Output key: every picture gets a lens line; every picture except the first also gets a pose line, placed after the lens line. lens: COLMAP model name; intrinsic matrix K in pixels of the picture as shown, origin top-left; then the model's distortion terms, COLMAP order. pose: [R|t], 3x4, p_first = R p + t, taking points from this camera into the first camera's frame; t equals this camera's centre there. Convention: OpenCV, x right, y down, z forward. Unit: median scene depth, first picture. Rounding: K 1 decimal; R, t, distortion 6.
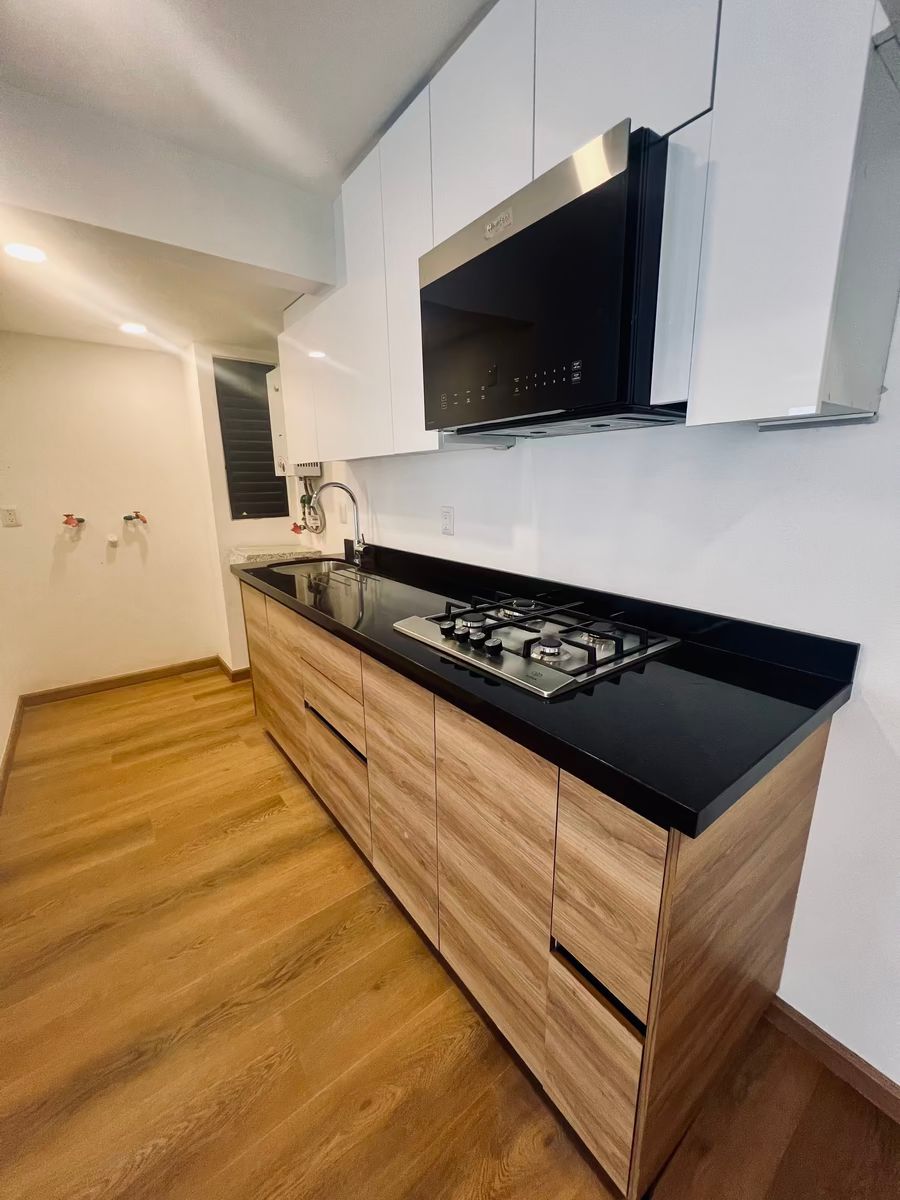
lens RADIAL K [[479.6, 0, 457.0], [0, 479.6, 595.4], [0, 0, 1]] dist [-0.000314, 0.000359]
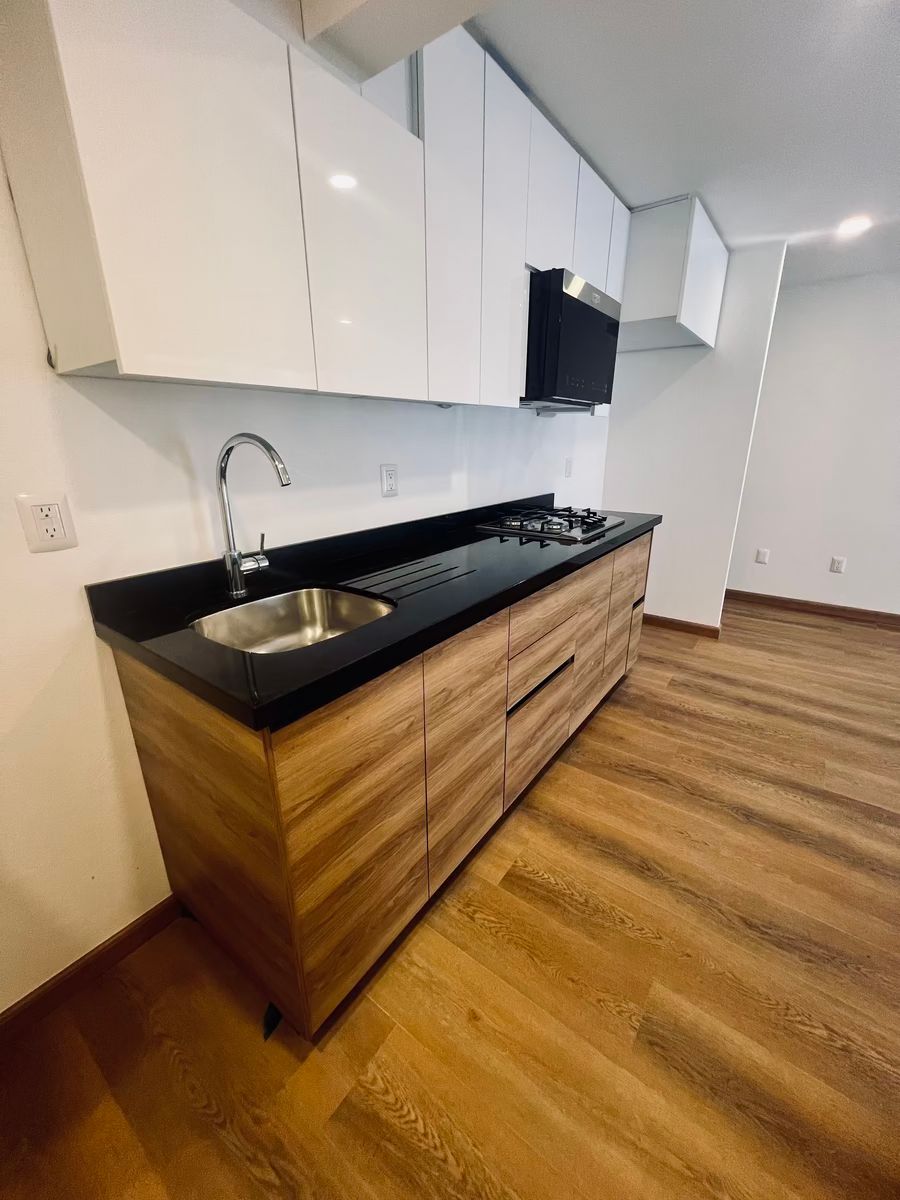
lens RADIAL K [[479.6, 0, 457.0], [0, 479.6, 595.4], [0, 0, 1]] dist [-0.000314, 0.000359]
pose [[-0.279742, -0.287228, 0.916103, -1.270213], [0.231640, 0.905817, 0.354737, -0.341153], [-0.931712, 0.311441, -0.186862, 1.528639]]
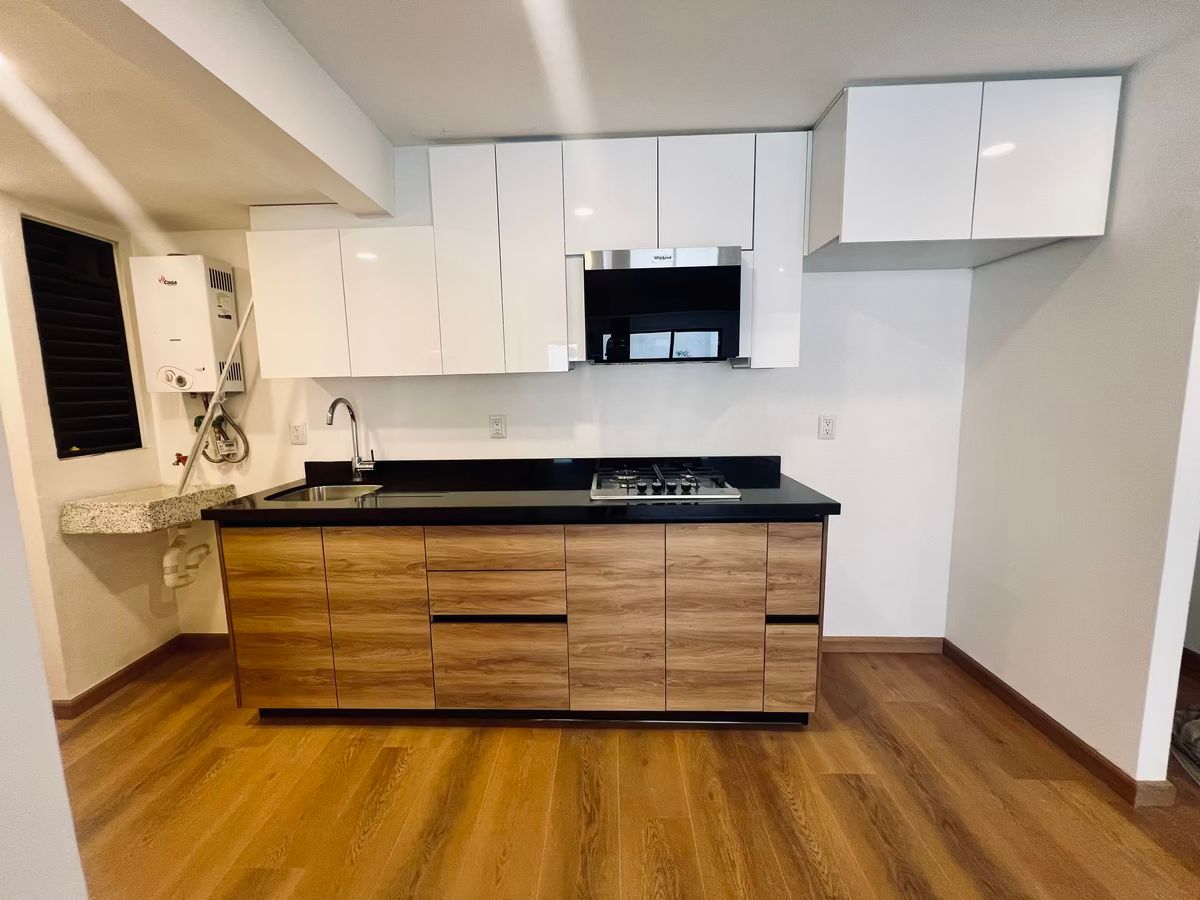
lens RADIAL K [[479.6, 0, 595.5], [0, 479.6, 445.9], [0, 0, 1]] dist [-0.000314, 0.000359]
pose [[0.633922, -0.096772, 0.767319, -1.075273], [0.192375, 0.980688, -0.035250, -0.028157], [-0.749089, 0.169959, 0.640296, 0.085299]]
